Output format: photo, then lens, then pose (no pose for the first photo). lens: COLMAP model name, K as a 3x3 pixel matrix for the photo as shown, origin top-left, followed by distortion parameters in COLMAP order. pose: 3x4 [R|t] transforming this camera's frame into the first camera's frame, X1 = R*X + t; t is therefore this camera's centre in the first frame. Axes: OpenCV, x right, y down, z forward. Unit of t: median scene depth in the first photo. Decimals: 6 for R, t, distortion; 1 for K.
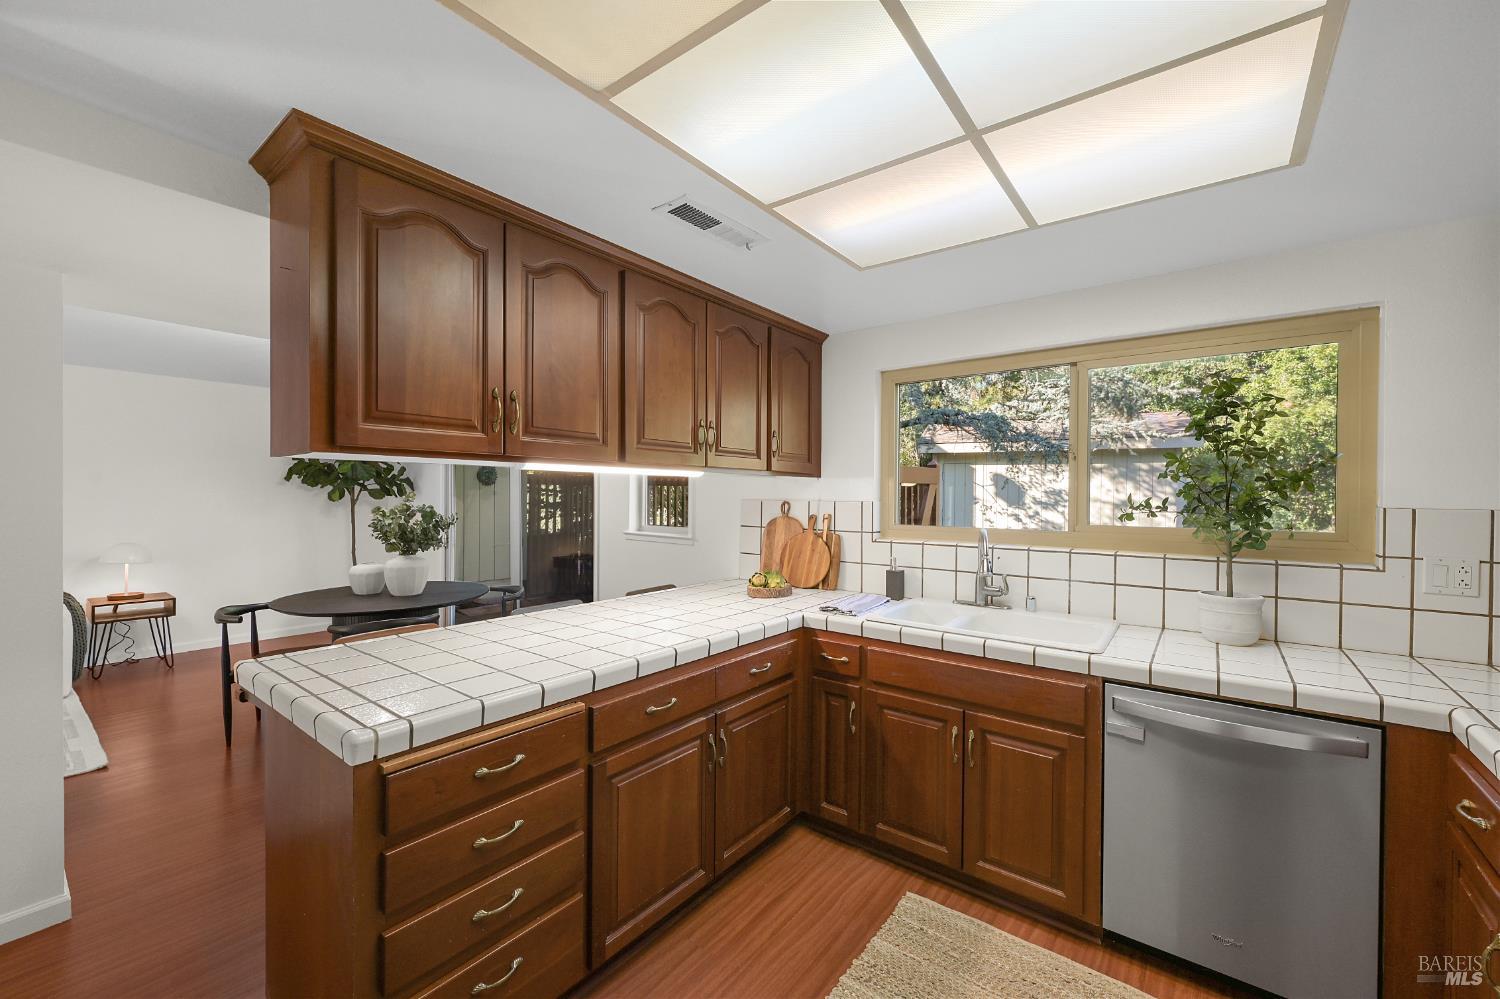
lens RADIAL K [[595.6, 0, 750.0], [0, 595.6, 499.5], [0, 0, 1]] dist [0.002243, 0.000105]
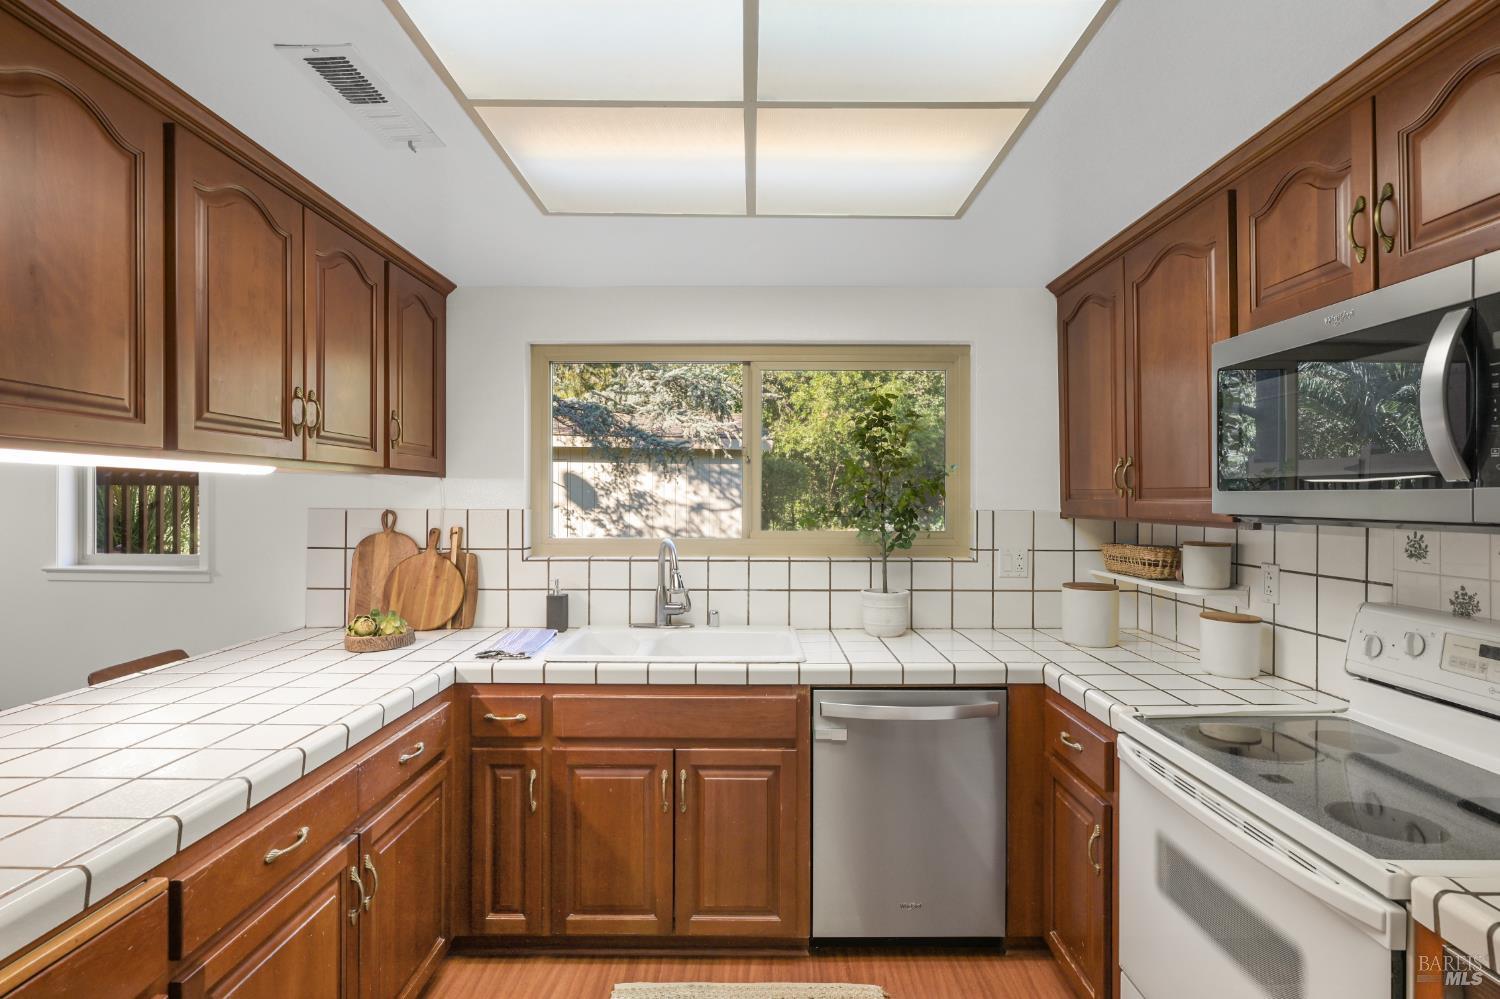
lens RADIAL K [[728.8, 0, 748.8], [0, 728.8, 500.4], [0, 0, 1]] dist [0.000469, -0.000148]
pose [[0.794142, -0.006704, 0.607695, -0.180551], [0.008110, 0.999967, 0.000432, -0.008253], [-0.607678, 0.004585, 0.794170, 0.078893]]
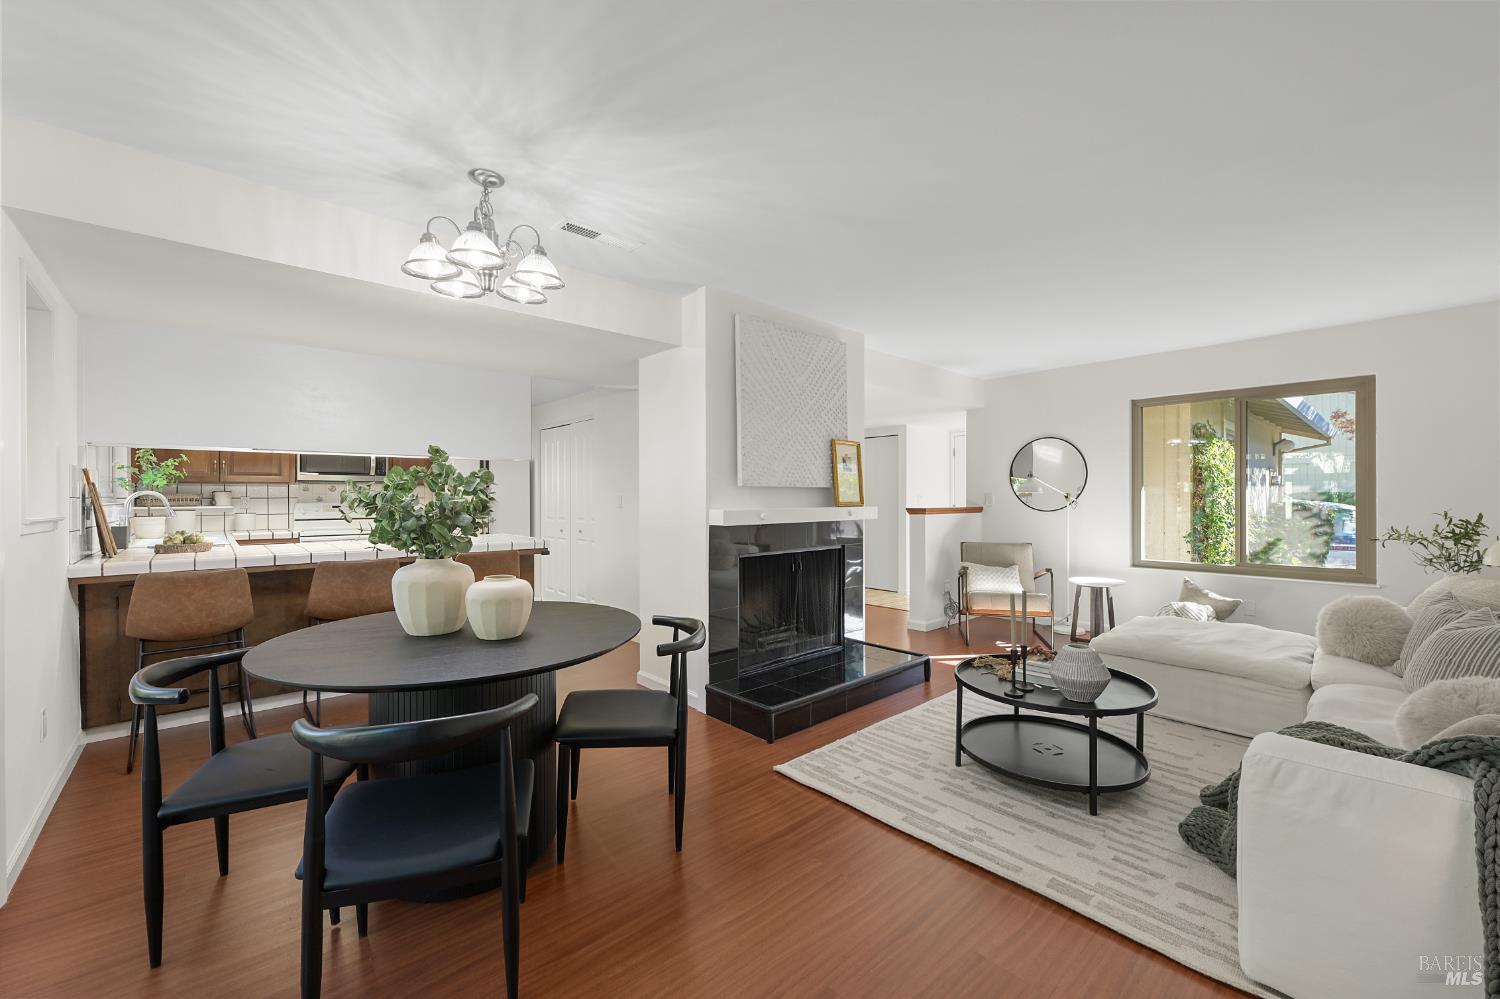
lens RADIAL K [[593.2, 0, 743.0], [0, 593.2, 496.4], [0, 0, 1]] dist [-0.001783, -0.000158]
pose [[-0.983186, -0.001900, 0.182596, -1.564704], [-0.000685, 0.999977, 0.006715, 0.060180], [-0.182604, 0.006477, -0.983165, 2.433632]]
